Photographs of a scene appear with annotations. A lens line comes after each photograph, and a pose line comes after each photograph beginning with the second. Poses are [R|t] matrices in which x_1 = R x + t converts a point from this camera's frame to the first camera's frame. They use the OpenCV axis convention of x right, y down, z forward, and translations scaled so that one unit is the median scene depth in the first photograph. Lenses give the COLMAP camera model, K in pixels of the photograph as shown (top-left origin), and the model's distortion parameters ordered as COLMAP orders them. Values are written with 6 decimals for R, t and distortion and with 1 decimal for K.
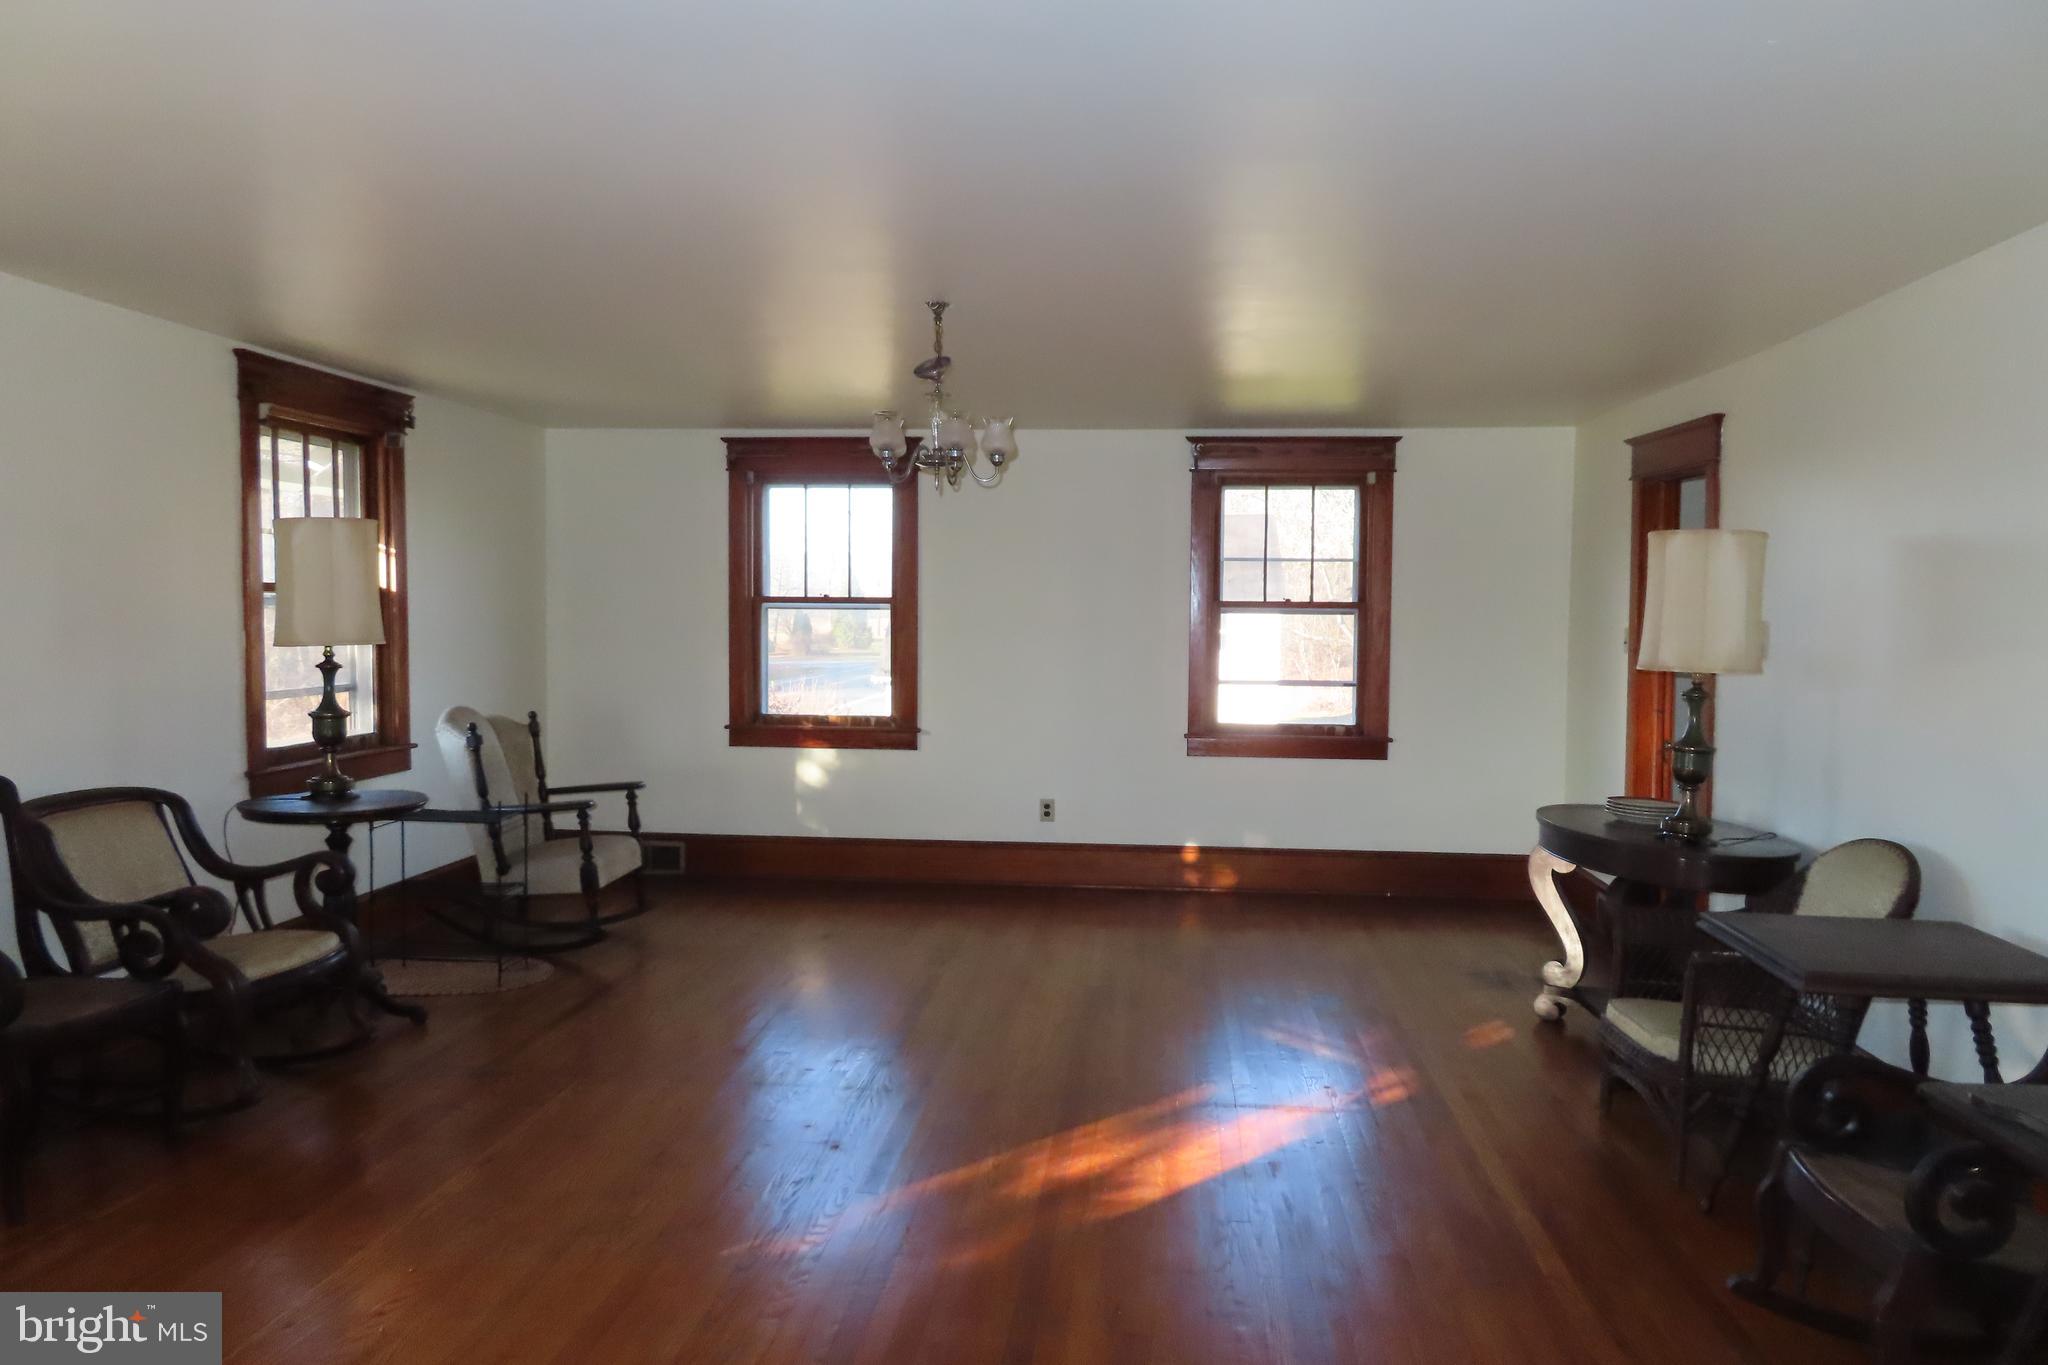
lens RADIAL K [[1451.0, 0, 999.2], [0, 1451.0, 675.3], [0, 0, 1]] dist [0.000678, -0.000316]
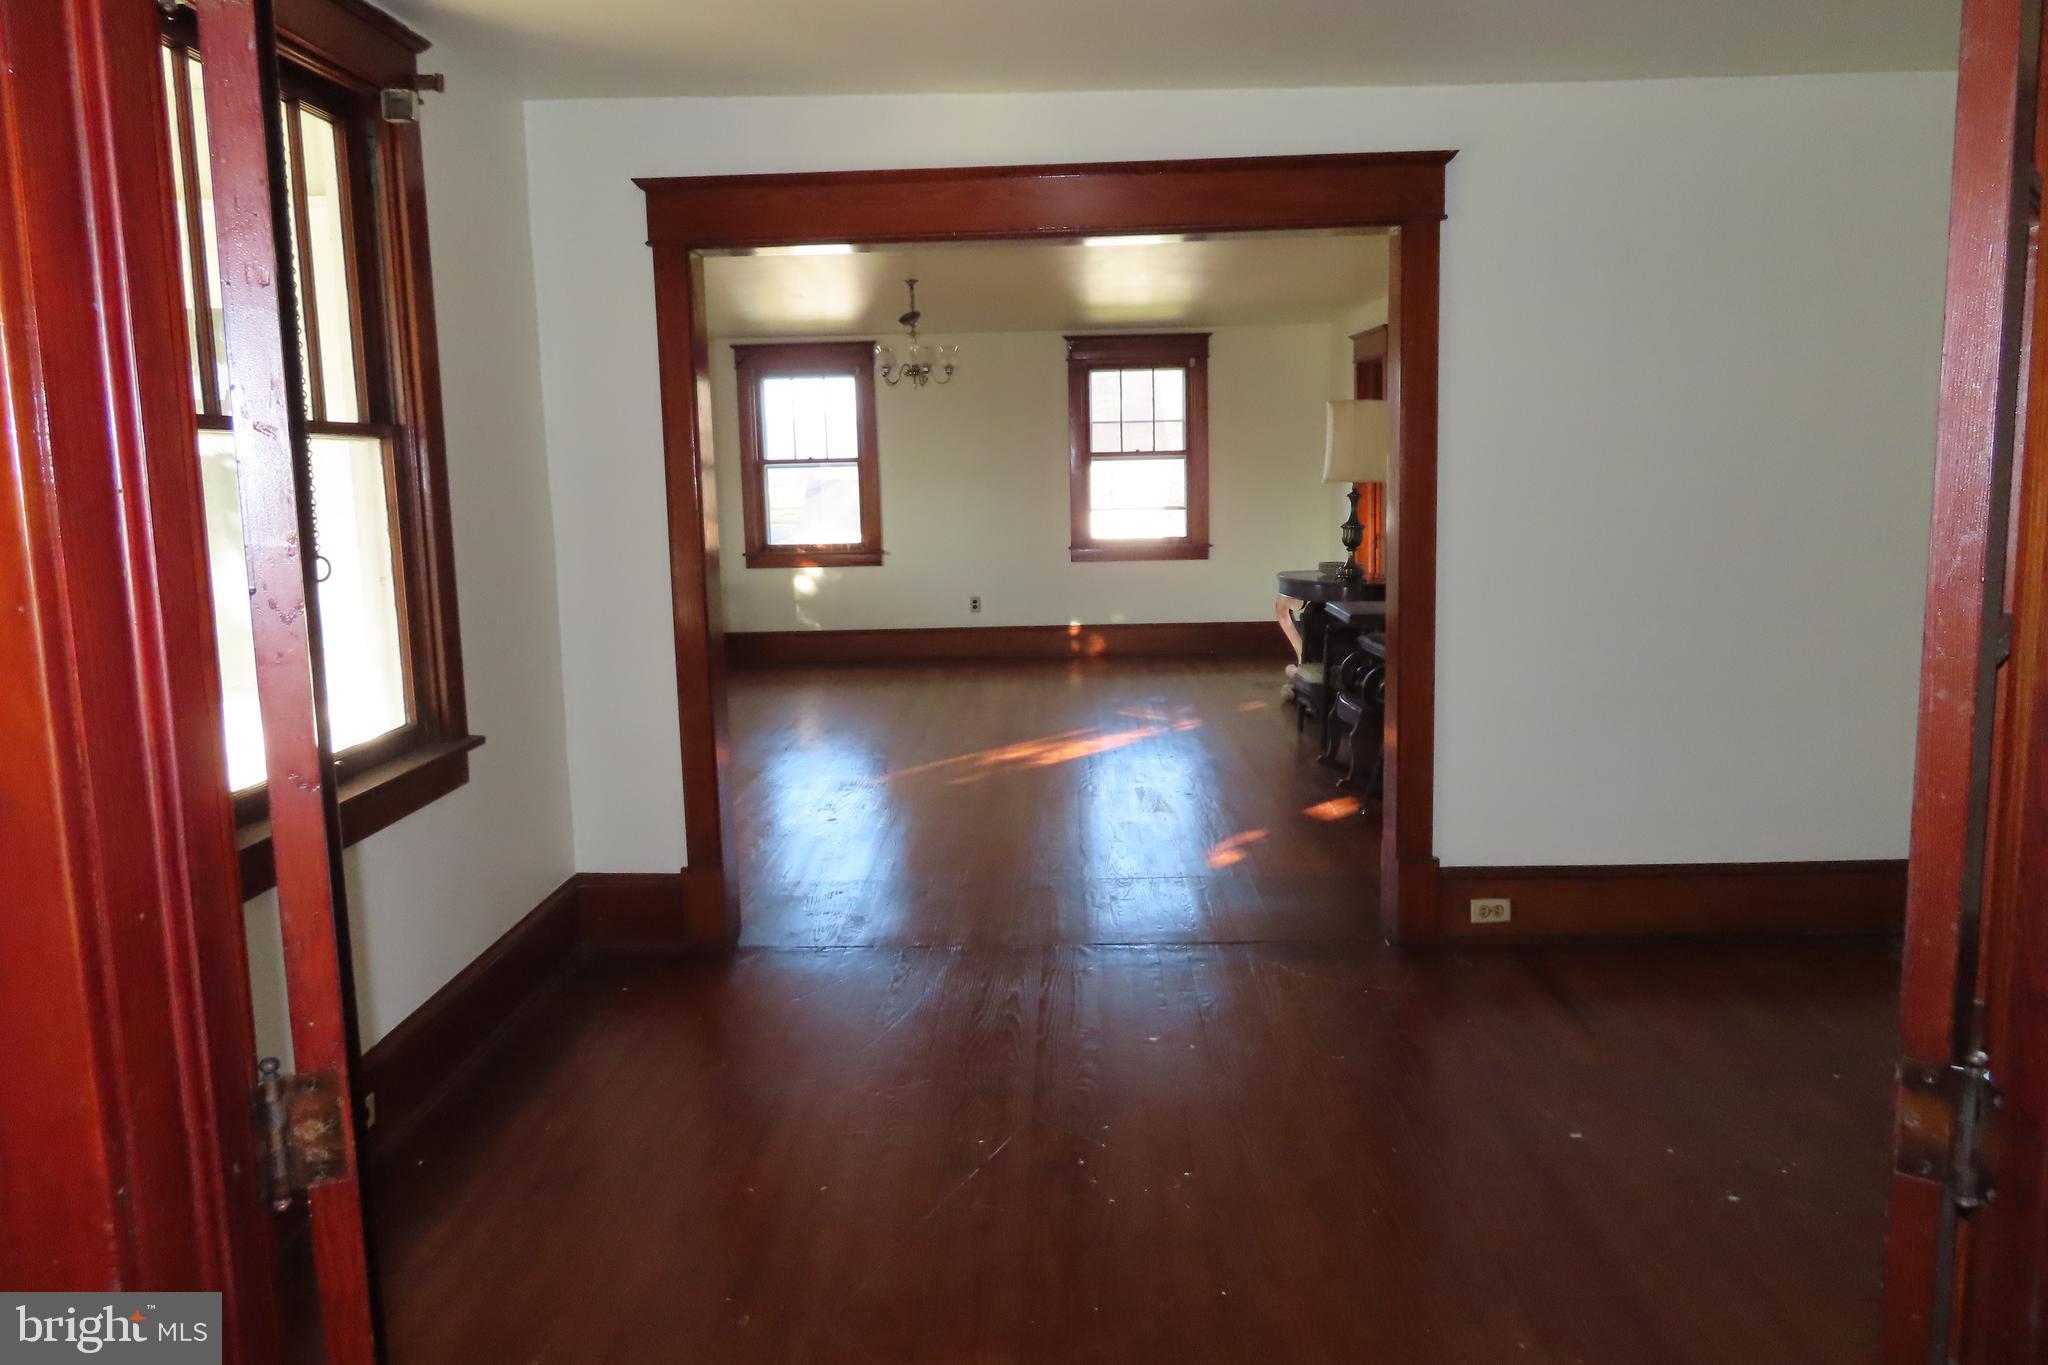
lens RADIAL K [[1451.0, 0, 999.2], [0, 1451.0, 675.3], [0, 0, 1]] dist [0.000678, -0.000316]
pose [[0.996712, -0.043518, 0.068342, -0.043754], [0.036893, 0.994757, 0.095378, 0.027298], [-0.072135, -0.092543, 0.993092, -0.428291]]
